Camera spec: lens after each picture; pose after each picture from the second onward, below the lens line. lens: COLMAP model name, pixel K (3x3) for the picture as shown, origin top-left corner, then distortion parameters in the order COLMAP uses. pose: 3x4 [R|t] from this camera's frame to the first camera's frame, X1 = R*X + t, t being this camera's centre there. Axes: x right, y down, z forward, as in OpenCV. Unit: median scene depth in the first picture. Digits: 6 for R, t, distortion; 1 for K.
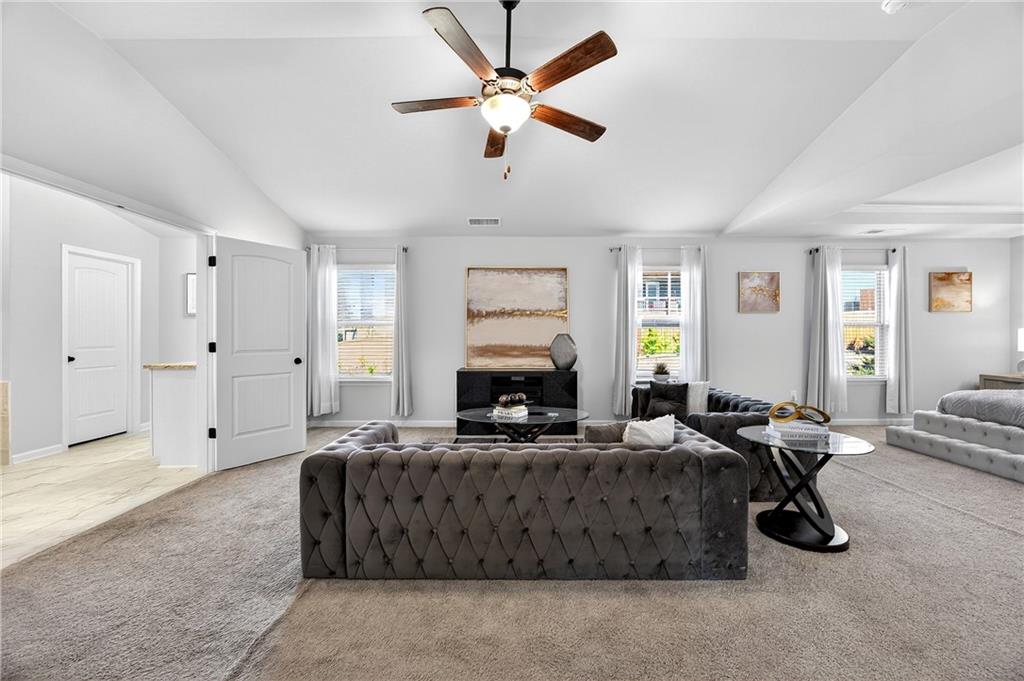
lens RADIAL K [[394.7, 0, 515.6], [0, 394.7, 337.5], [0, 0, 1]] dist [0.000426, 0.000708]
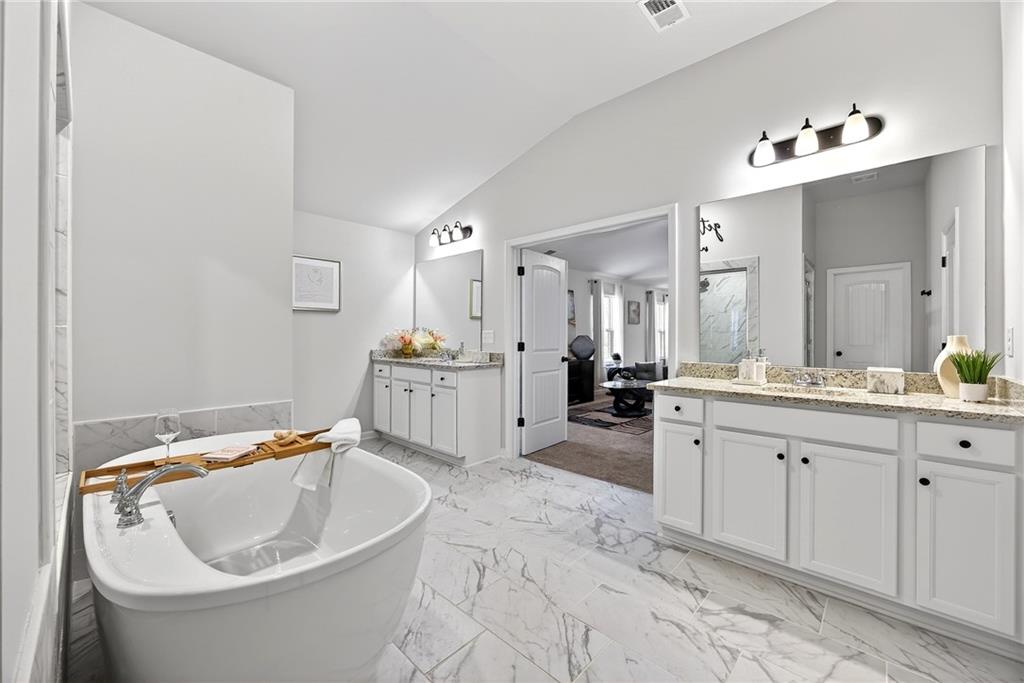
lens RADIAL K [[394.7, 0, 522.3], [0, 394.7, 338.9], [0, 0, 1]] dist [0.000426, 0.000708]
pose [[0.677918, -0.001132, 0.735137, -1.136700], [-0.000562, 0.999998, 0.002059, 0.000455], [-0.735137, -0.001809, 0.677916, 0.156228]]
